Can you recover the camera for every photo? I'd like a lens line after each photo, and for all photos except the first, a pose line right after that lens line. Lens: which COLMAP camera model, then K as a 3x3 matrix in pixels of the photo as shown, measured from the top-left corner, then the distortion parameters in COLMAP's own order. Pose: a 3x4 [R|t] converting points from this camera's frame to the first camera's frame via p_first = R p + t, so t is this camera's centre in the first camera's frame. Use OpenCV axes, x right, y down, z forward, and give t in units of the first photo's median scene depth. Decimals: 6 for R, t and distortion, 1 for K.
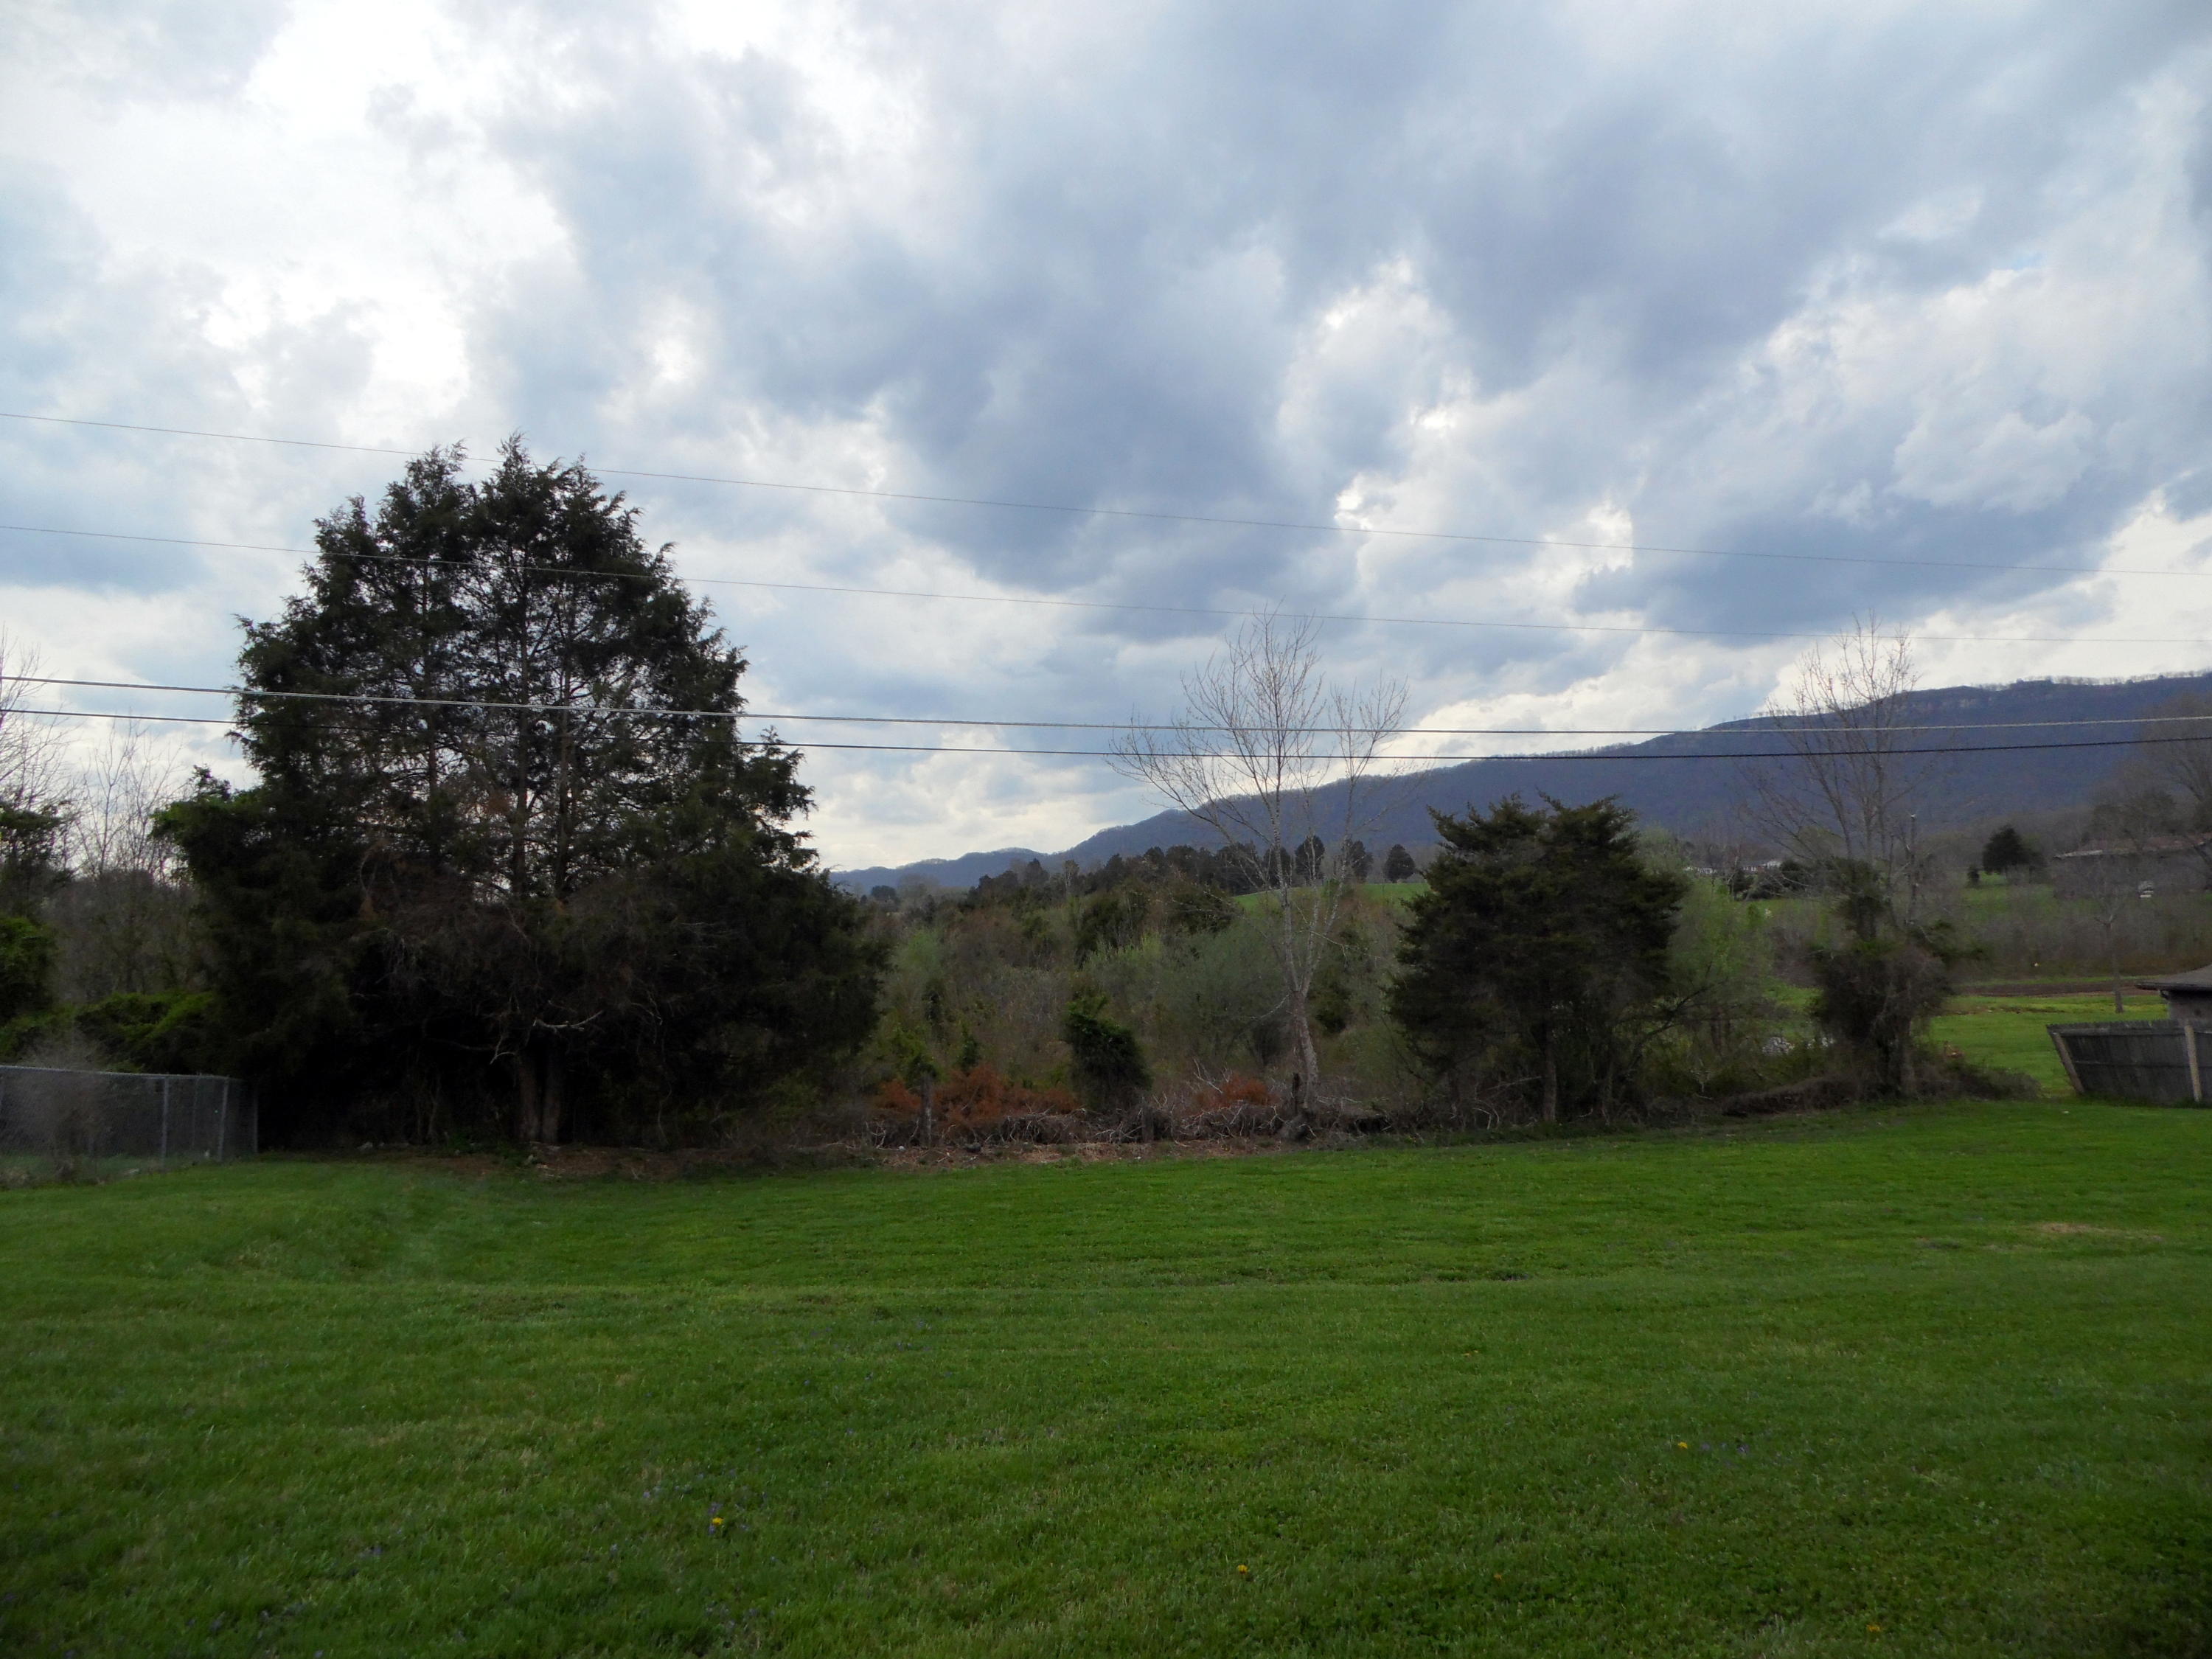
lens RADIAL K [[1508.6, 0, 1109.5], [0, 1508.6, 822.6], [0, 0, 1]] dist [-0.012236, 0.004467]
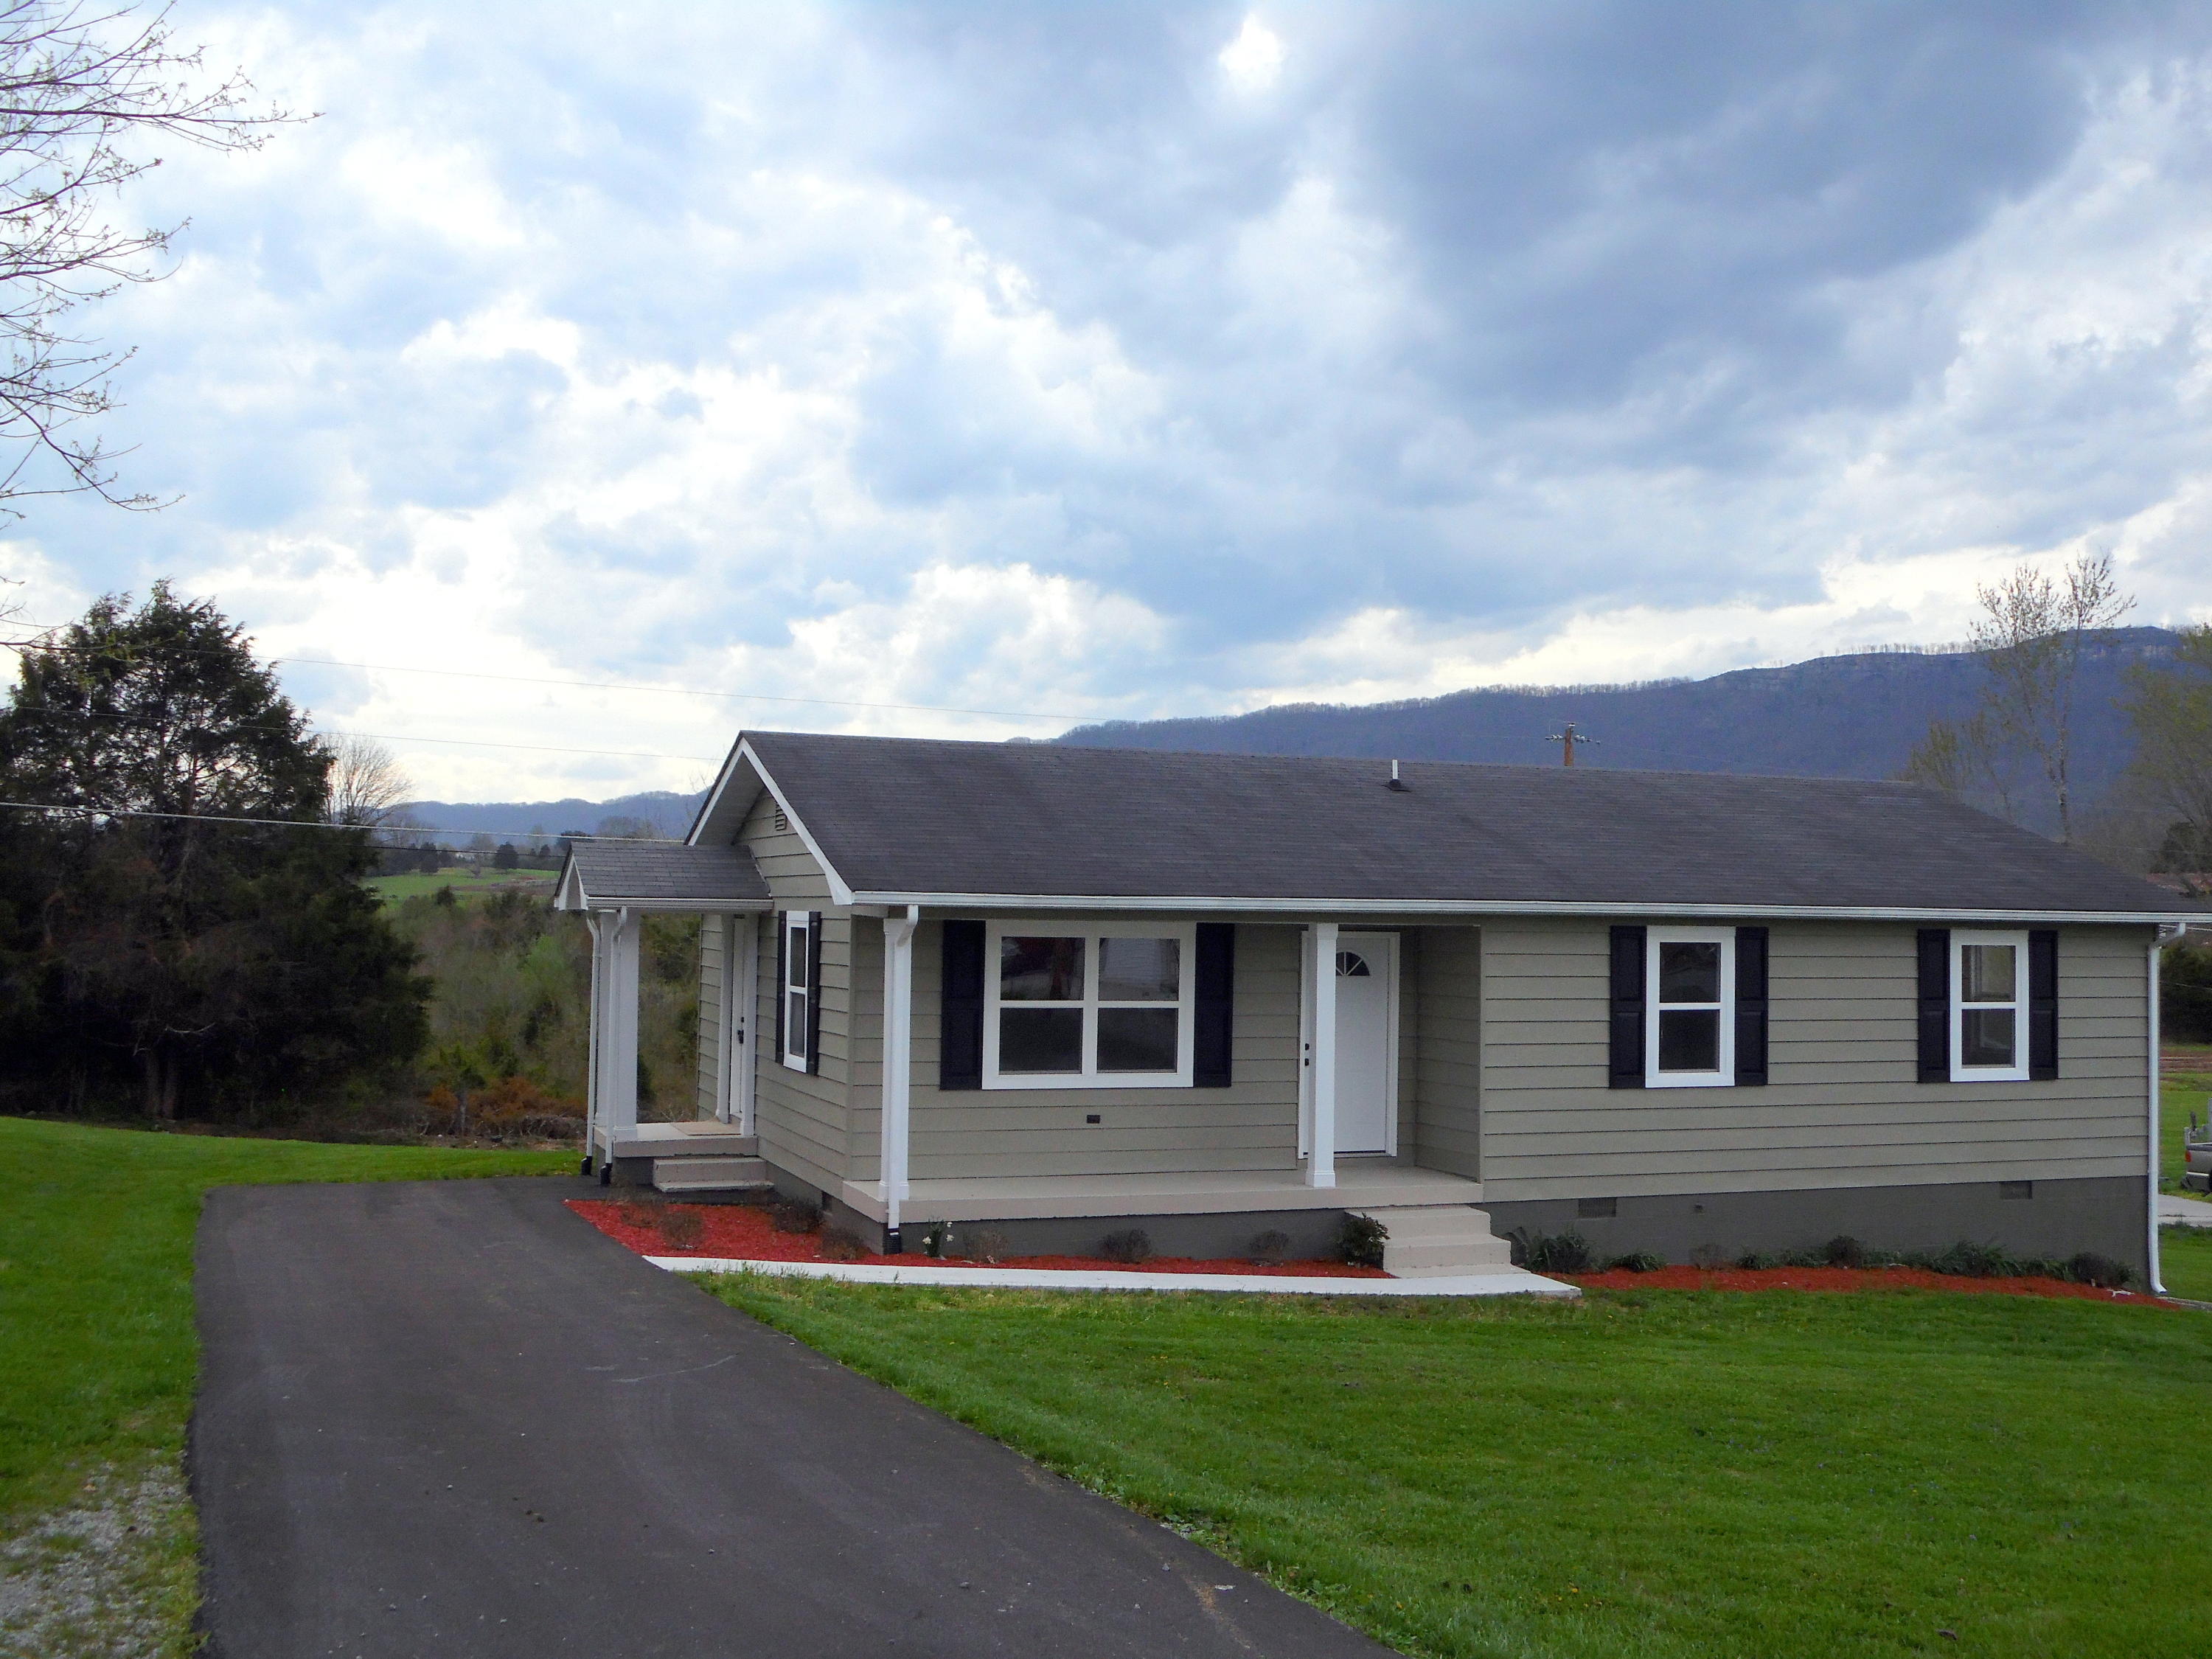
lens RADIAL K [[2439.2, 0, 1103.5], [0, 2439.2, 773.2], [0, 0, 1]] dist [-0.003688, 0.002599]
pose [[0.997622, 0.049583, 0.047883, 0.325181], [-0.050371, 0.998612, 0.015405, -0.161596], [-0.047053, -0.017780, 0.998734, -1.150189]]
